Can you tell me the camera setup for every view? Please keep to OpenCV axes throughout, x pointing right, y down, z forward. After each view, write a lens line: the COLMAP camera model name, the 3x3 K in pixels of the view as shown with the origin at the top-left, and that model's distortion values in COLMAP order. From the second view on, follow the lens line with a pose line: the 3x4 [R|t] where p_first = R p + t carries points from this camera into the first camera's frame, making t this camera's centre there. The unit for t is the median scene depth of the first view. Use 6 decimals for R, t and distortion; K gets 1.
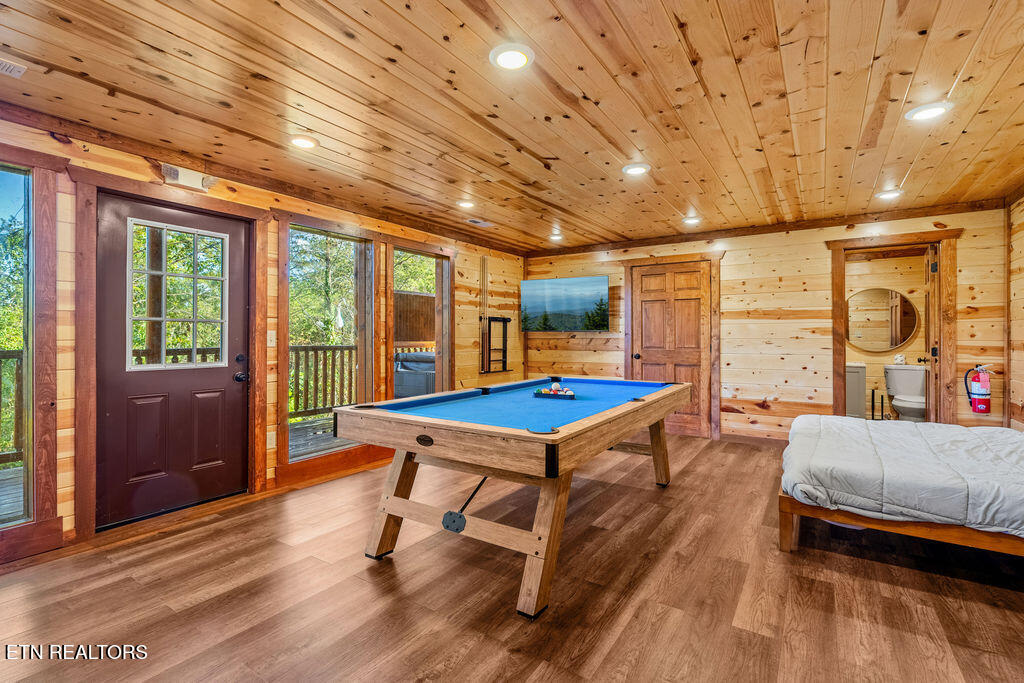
lens RADIAL K [[471.8, 0, 508.1], [0, 471.8, 334.8], [0, 0, 1]] dist [0.001495, 0.000267]
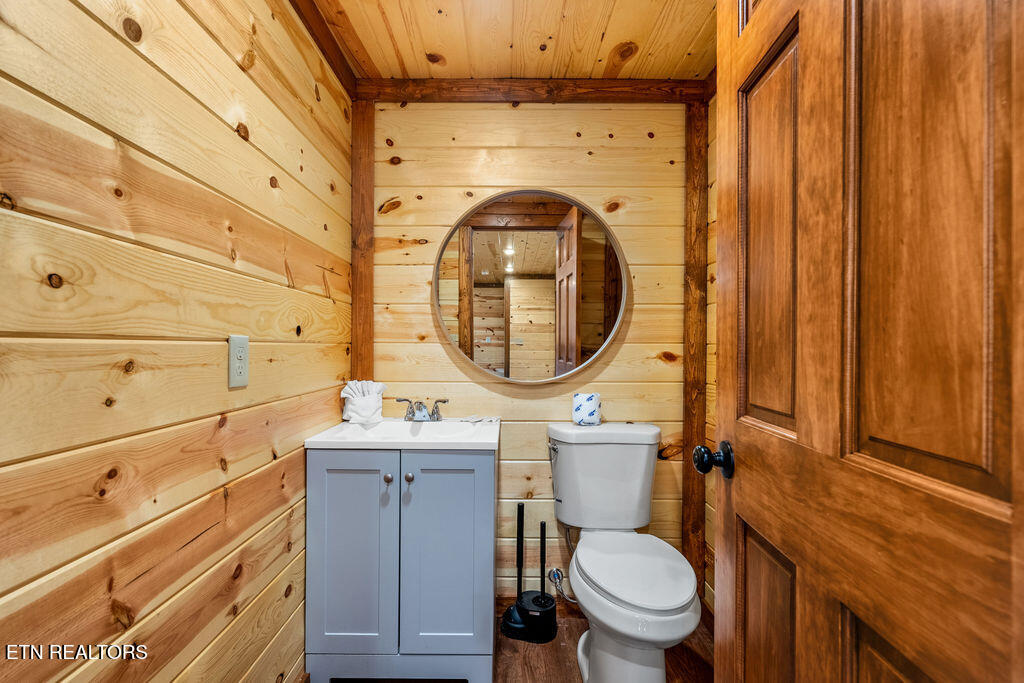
lens RADIAL K [[471.8, 0, 508.8], [0, 471.8, 344.4], [0, 0, 1]] dist [0.001495, 0.000267]
pose [[0.827627, 0.005060, 0.561256, 0.549299], [-0.007137, 0.999973, 0.001509, 0.007415], [-0.561233, -0.005255, 0.827641, 0.694247]]
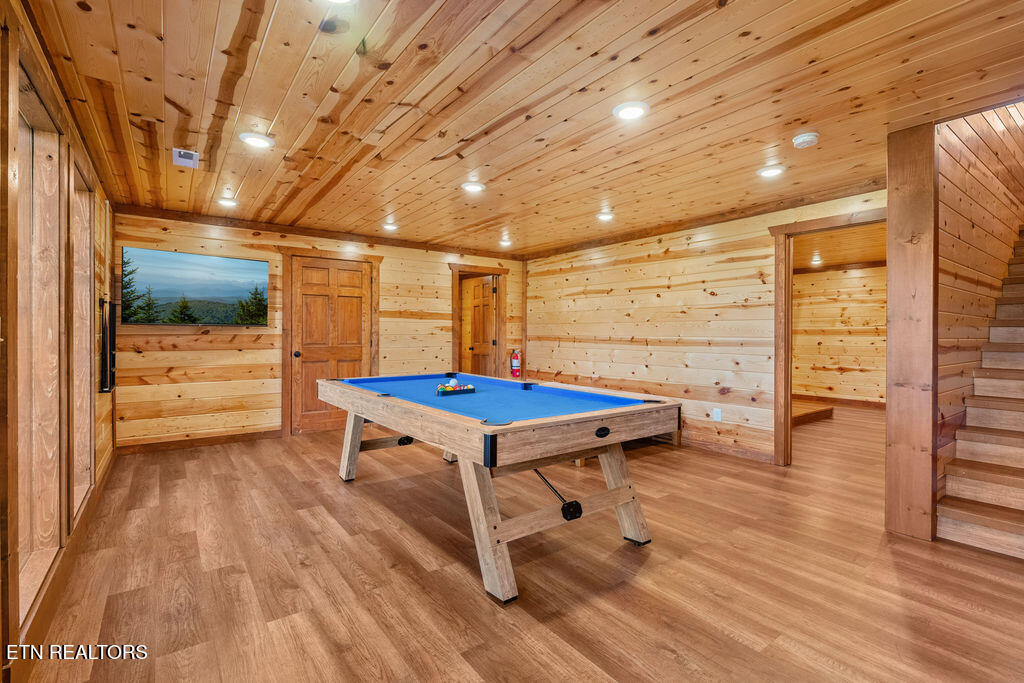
lens RADIAL K [[471.8, 0, 507.4], [0, 471.8, 338.1], [0, 0, 1]] dist [0.001495, 0.000267]
pose [[0.345819, -0.009483, 0.938253, -0.534336], [-0.006433, 0.999901, 0.012477, 0.000360], [-0.938279, -0.010350, 0.345724, 0.361780]]
